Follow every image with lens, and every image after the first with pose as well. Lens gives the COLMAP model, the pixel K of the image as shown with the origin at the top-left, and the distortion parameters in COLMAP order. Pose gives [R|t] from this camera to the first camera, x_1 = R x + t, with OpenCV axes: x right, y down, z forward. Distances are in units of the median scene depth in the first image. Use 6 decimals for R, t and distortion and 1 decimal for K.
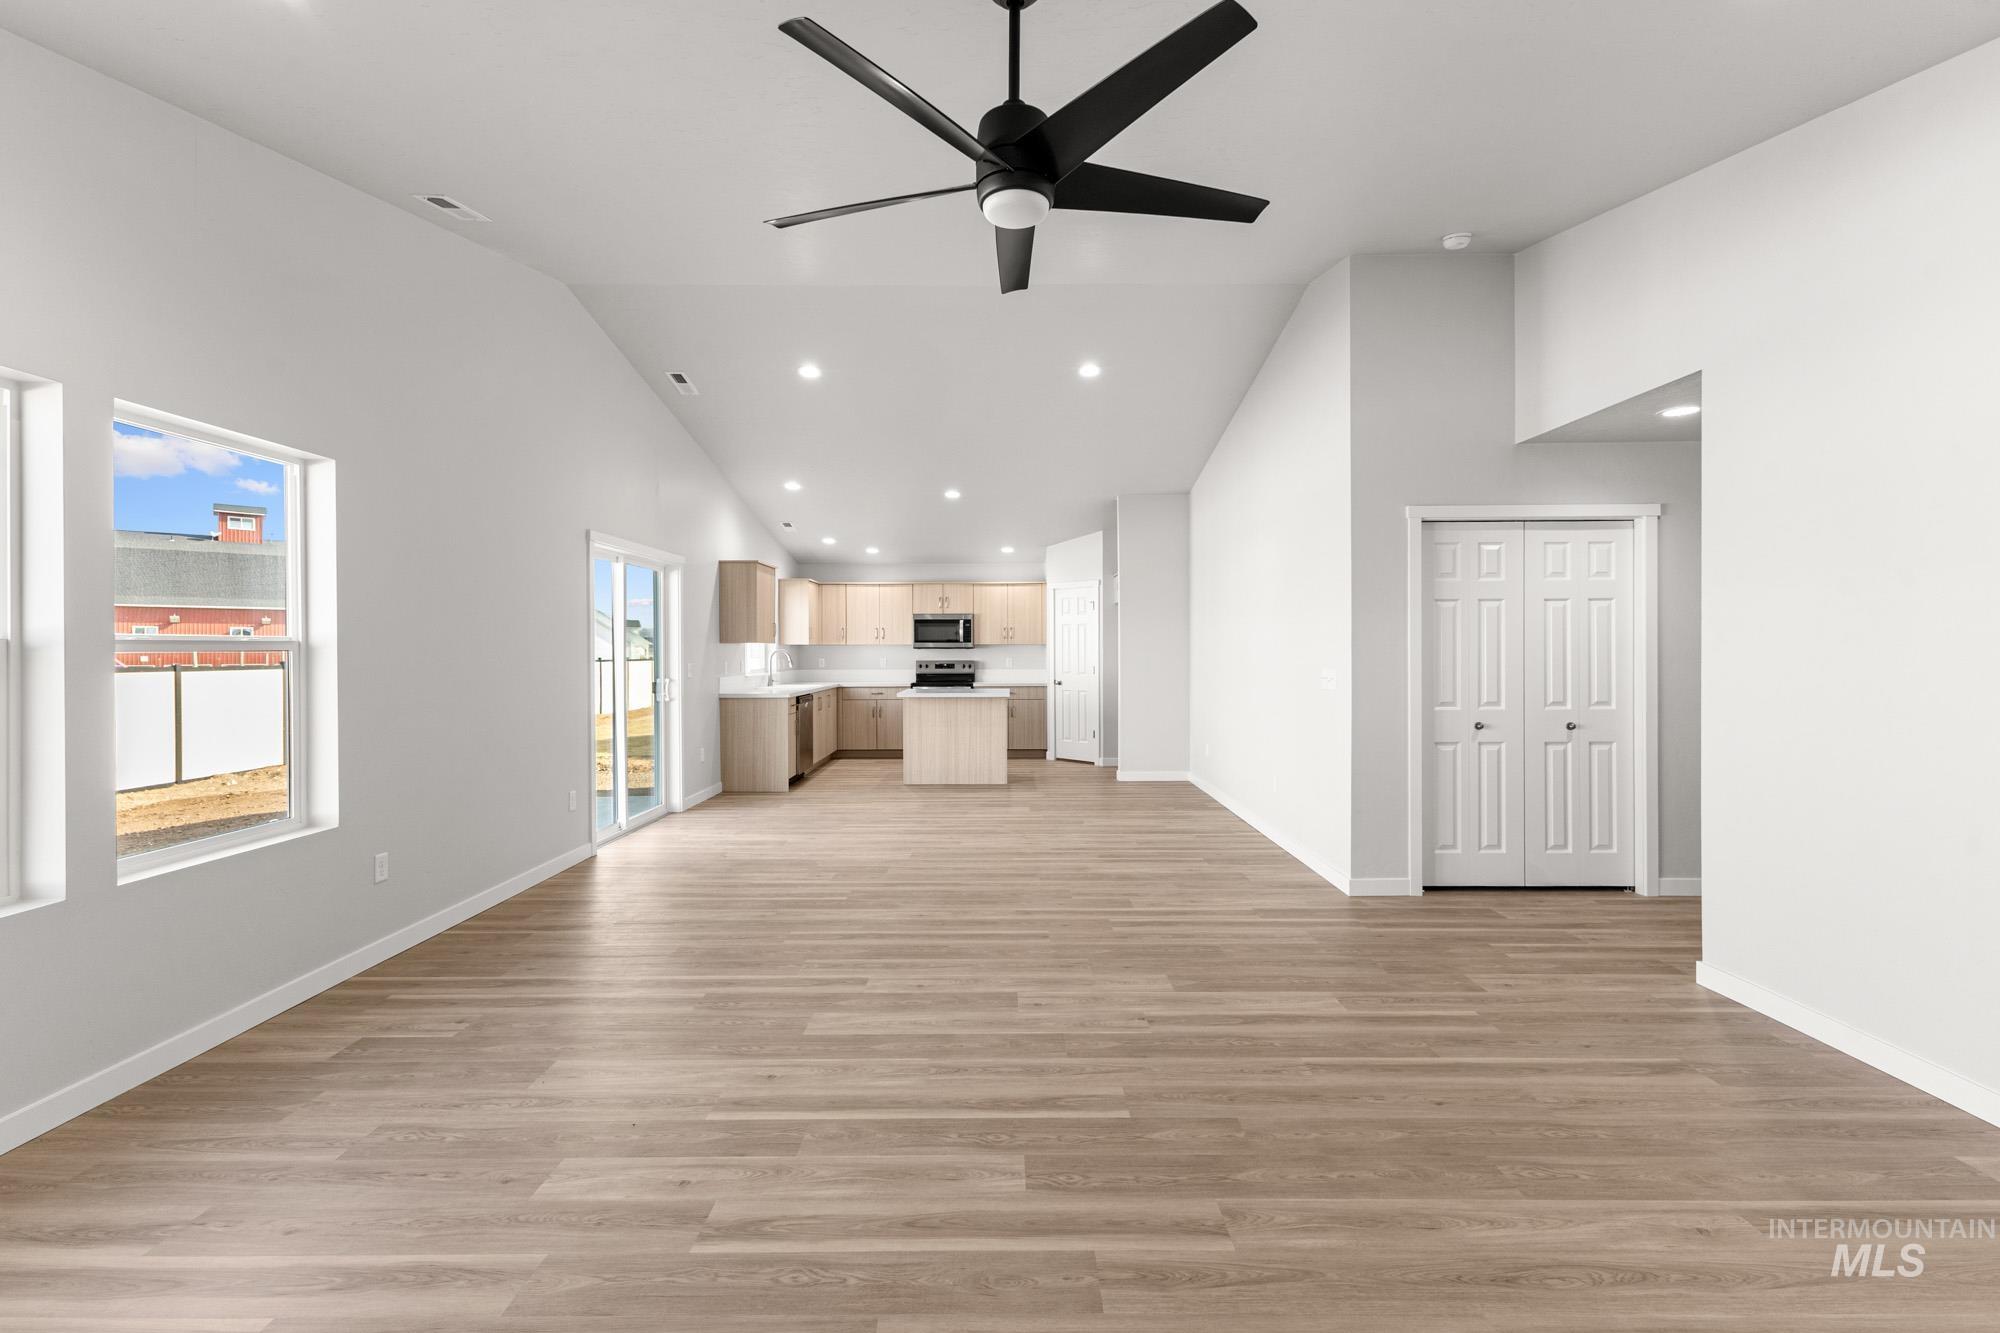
lens RADIAL K [[871.7, 0, 997.4], [0, 871.7, 652.6], [0, 0, 1]] dist [0.005348, -0.000116]
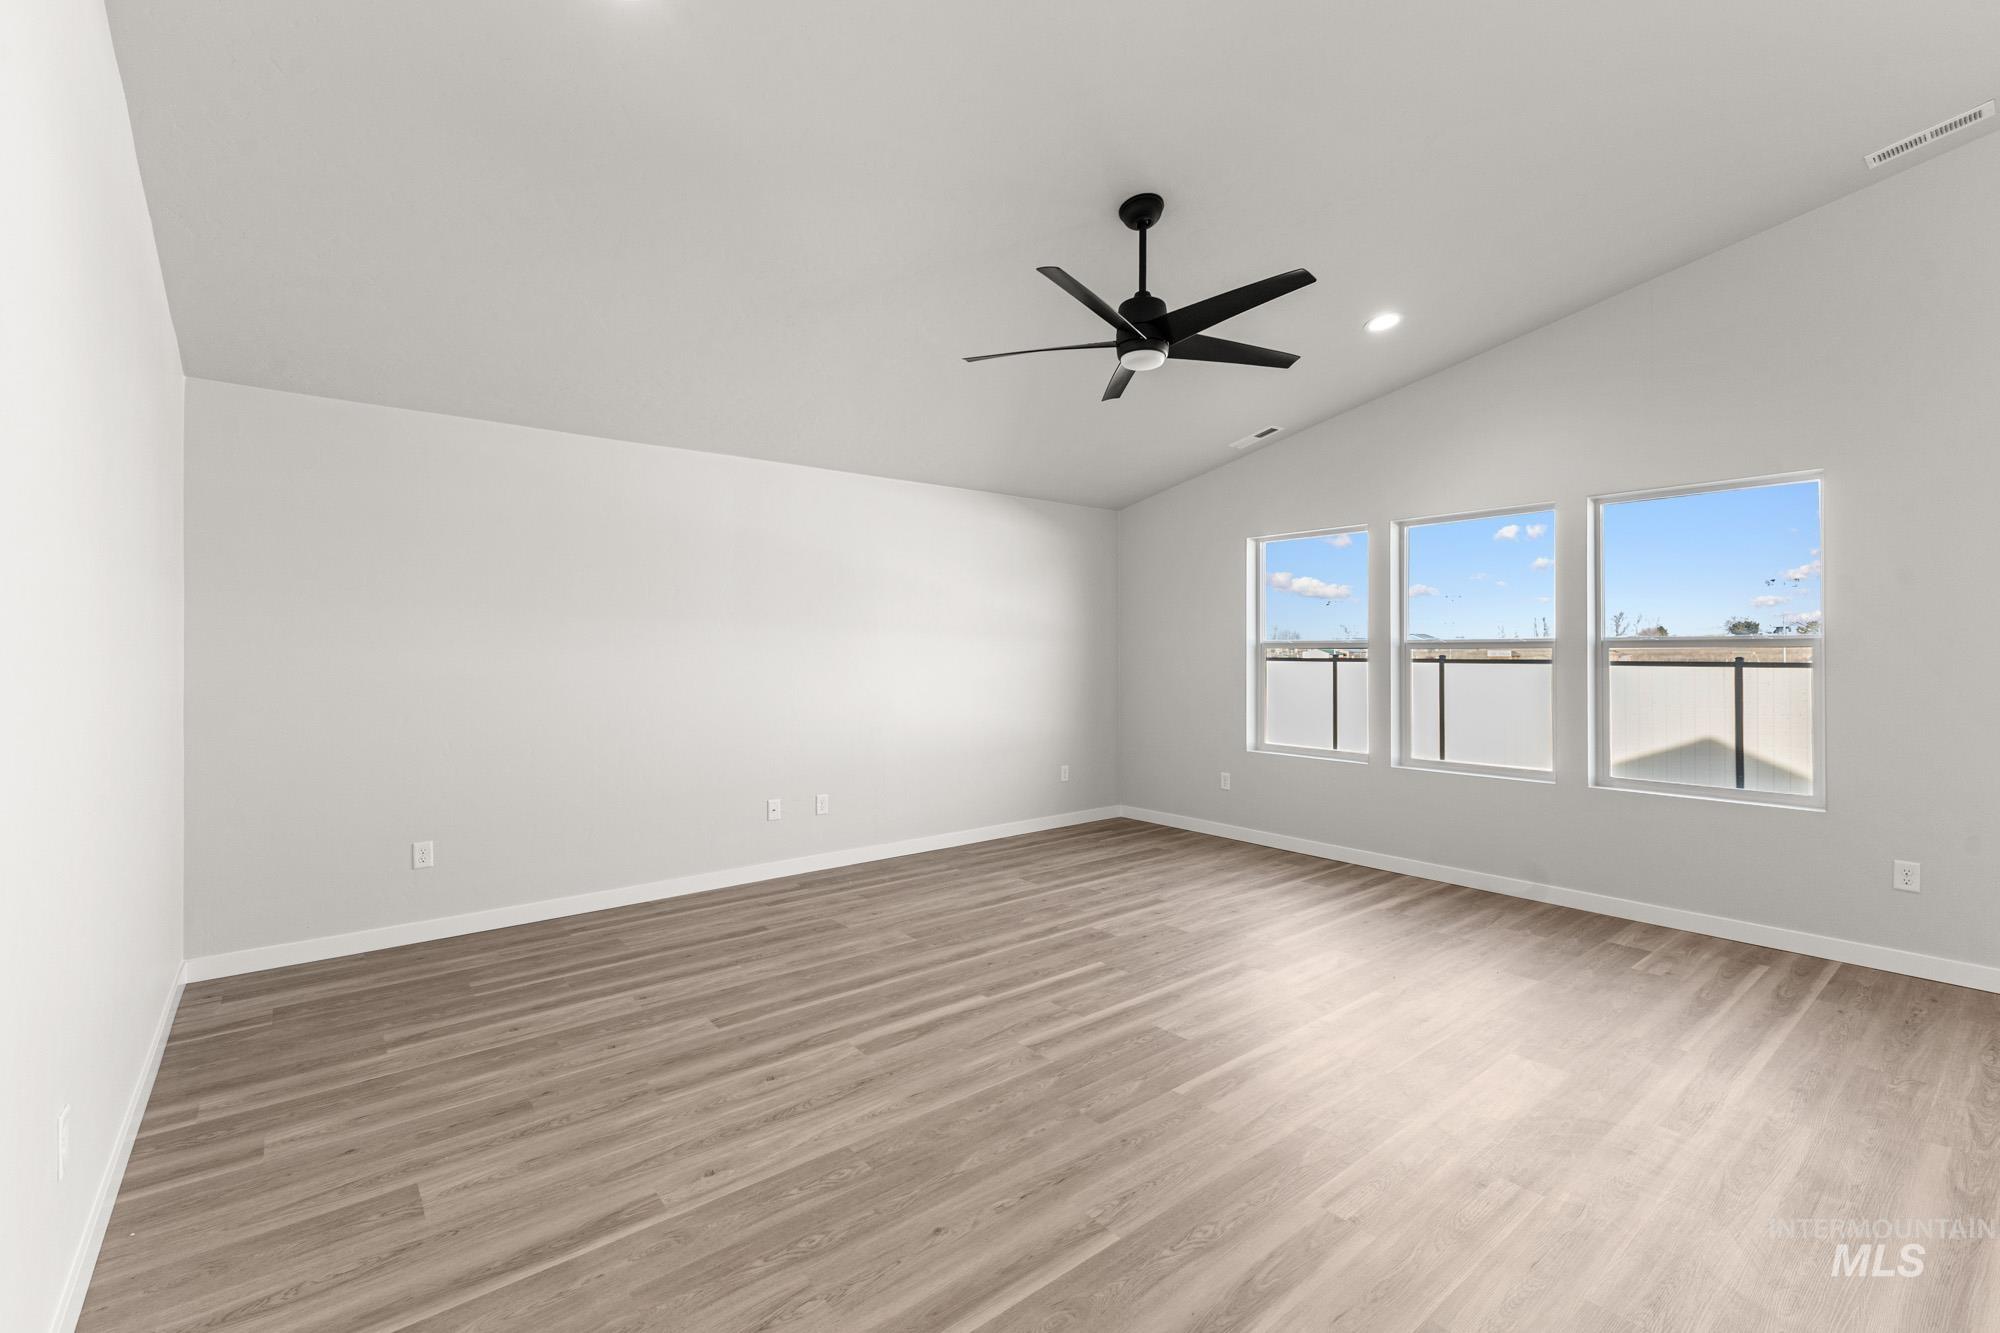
lens RADIAL K [[871.7, 0, 997.4], [0, 871.7, 652.6], [0, 0, 1]] dist [0.005348, -0.000116]
pose [[-0.777853, 0.009685, -0.628371, 1.126768], [0.003187, 0.999929, 0.011466, -0.014651], [0.628438, 0.006916, -0.777829, 1.942318]]
